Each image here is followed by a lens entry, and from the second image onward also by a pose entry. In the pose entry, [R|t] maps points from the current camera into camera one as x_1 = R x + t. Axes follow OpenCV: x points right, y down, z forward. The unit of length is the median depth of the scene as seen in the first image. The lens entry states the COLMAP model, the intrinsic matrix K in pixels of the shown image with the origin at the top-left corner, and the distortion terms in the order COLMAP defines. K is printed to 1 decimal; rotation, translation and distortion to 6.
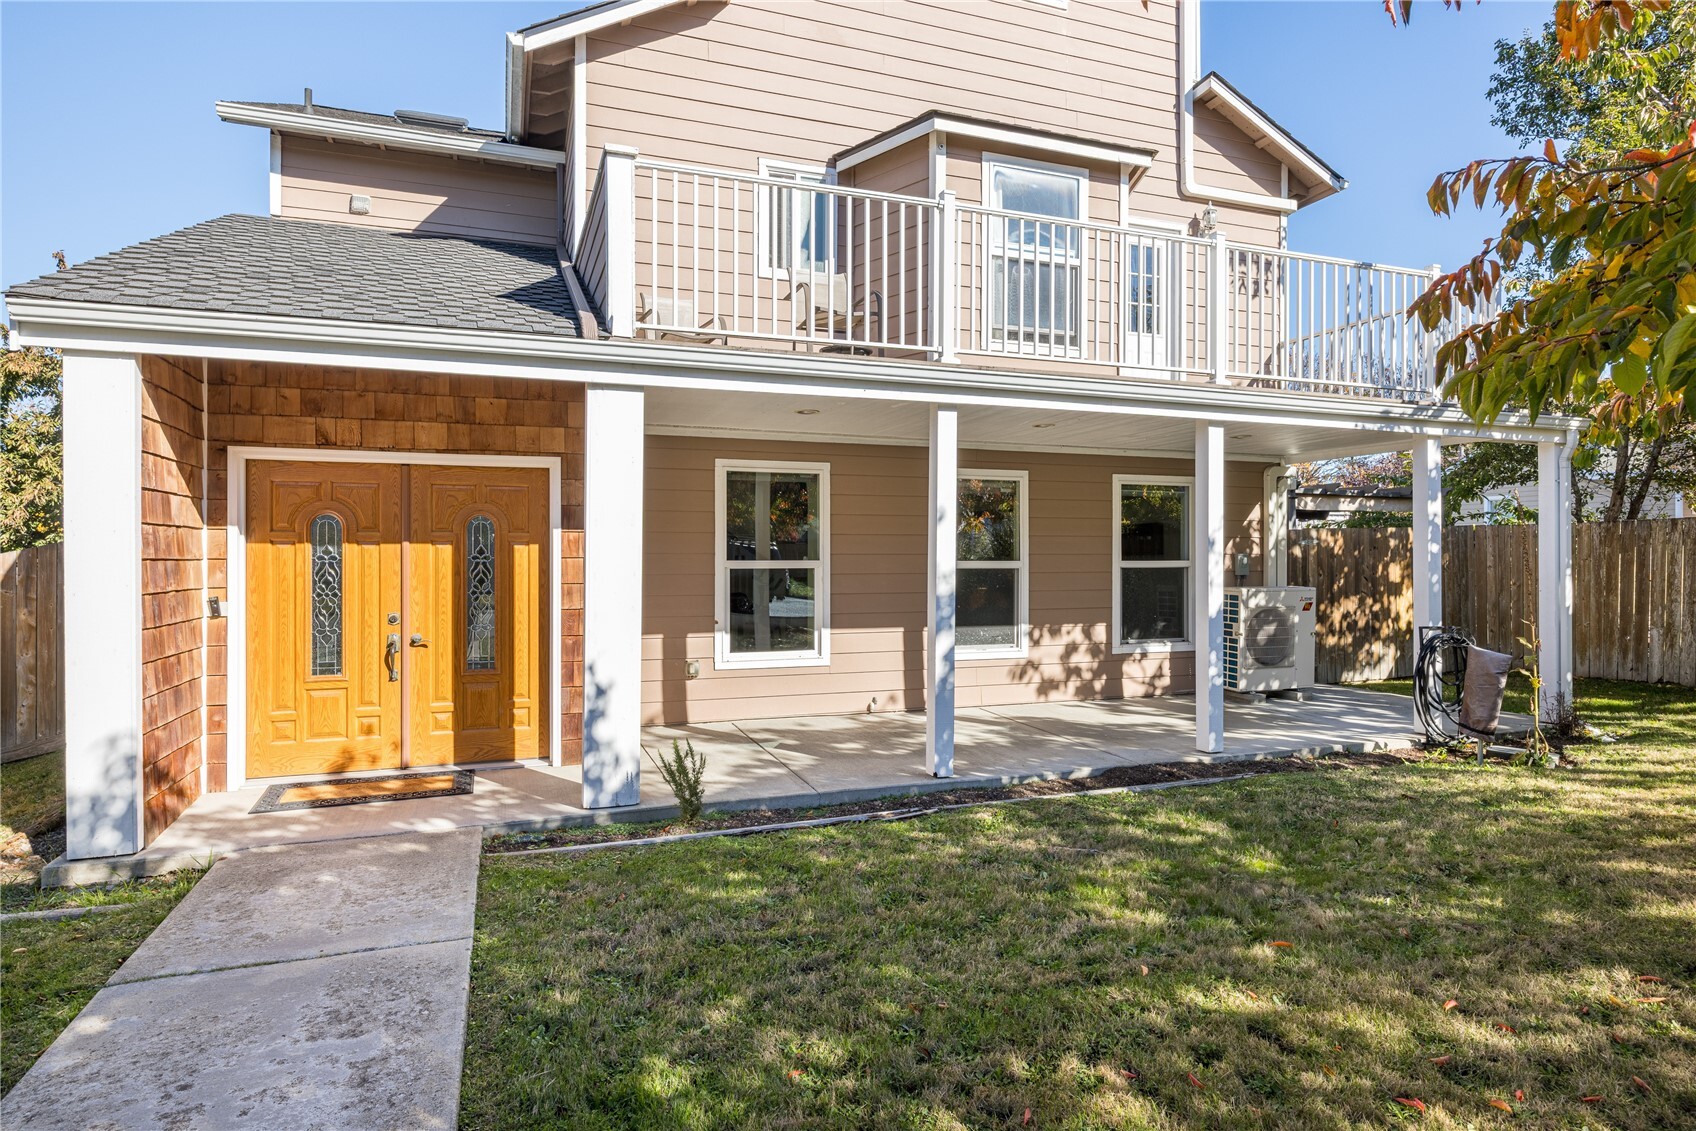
lens RADIAL K [[943.0, 0, 848.0], [0, 943.0, 565.5], [0, 0, 1]] dist [-0.006494, 0.000567]
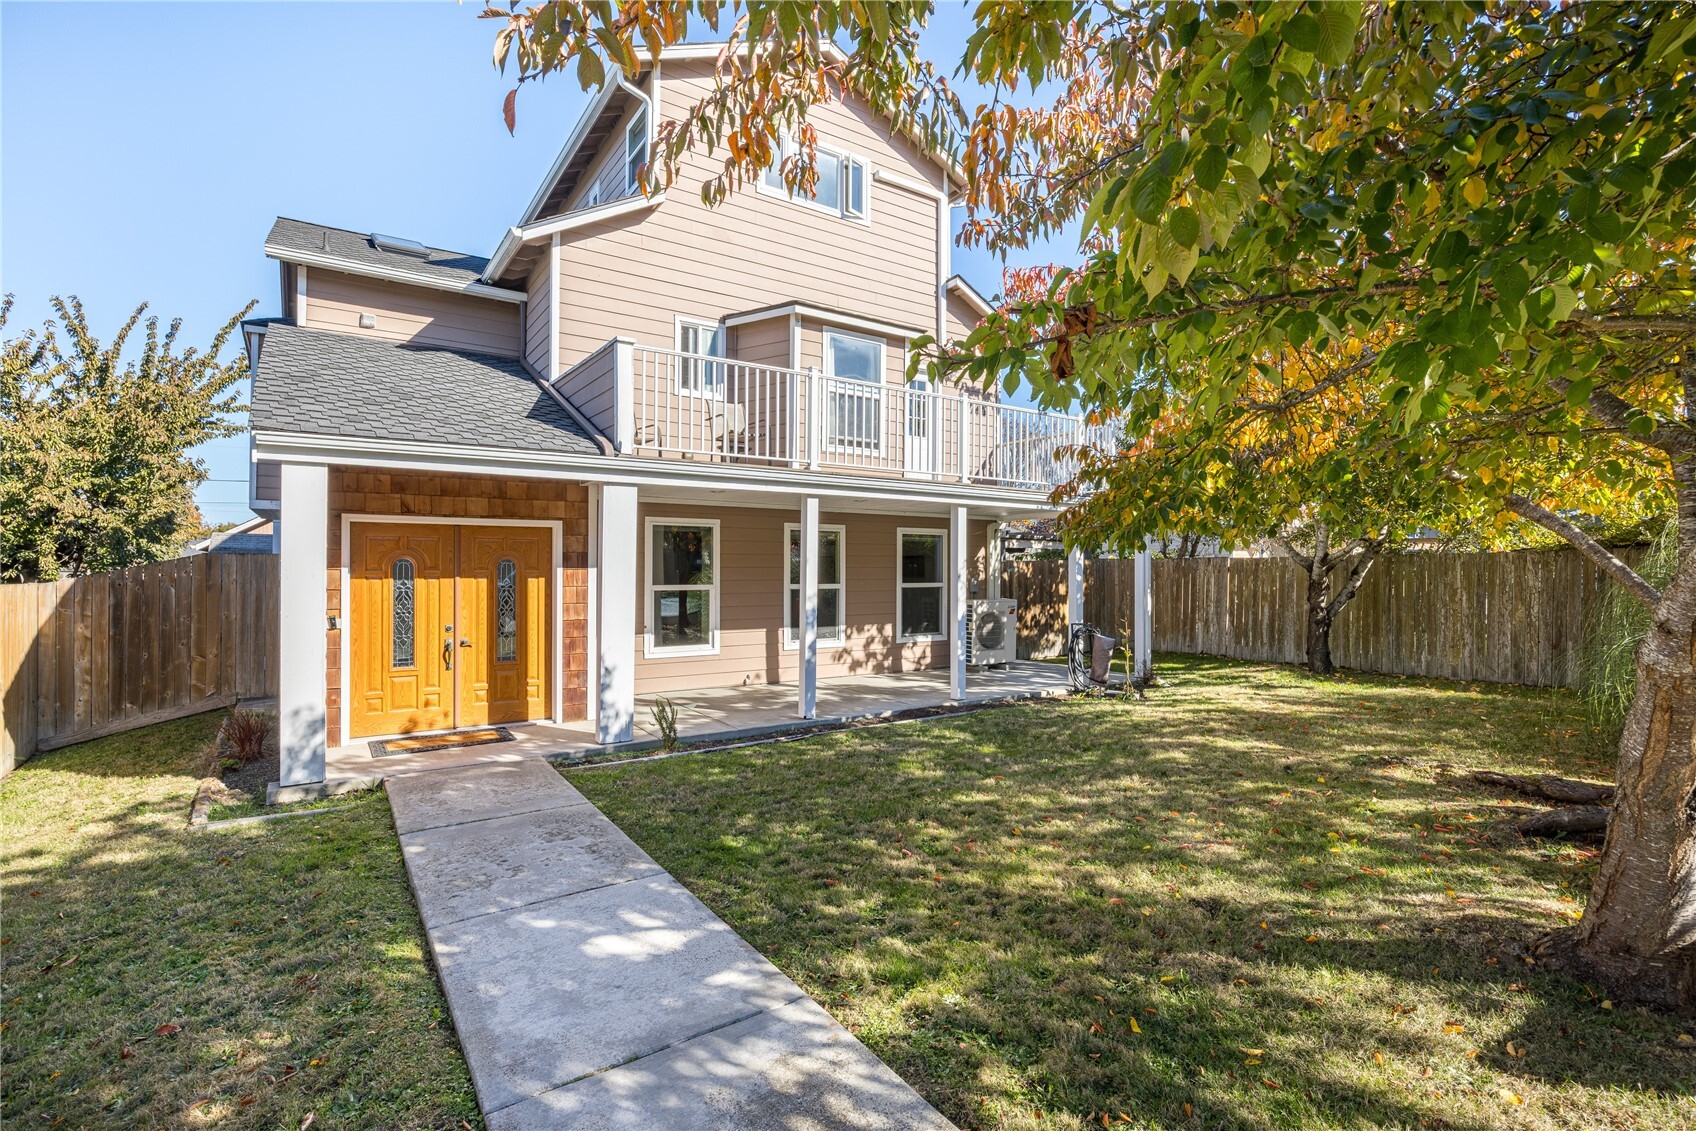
lens RADIAL K [[798.1, 0, 853.9], [0, 798.1, 576.0], [0, 0, 1]] dist [-0.016020, -0.000071]
pose [[0.967456, 0.001447, 0.253035, -0.148298], [-0.002312, 0.999992, 0.003121, -0.026075], [-0.253029, -0.003604, 0.967452, -0.314016]]
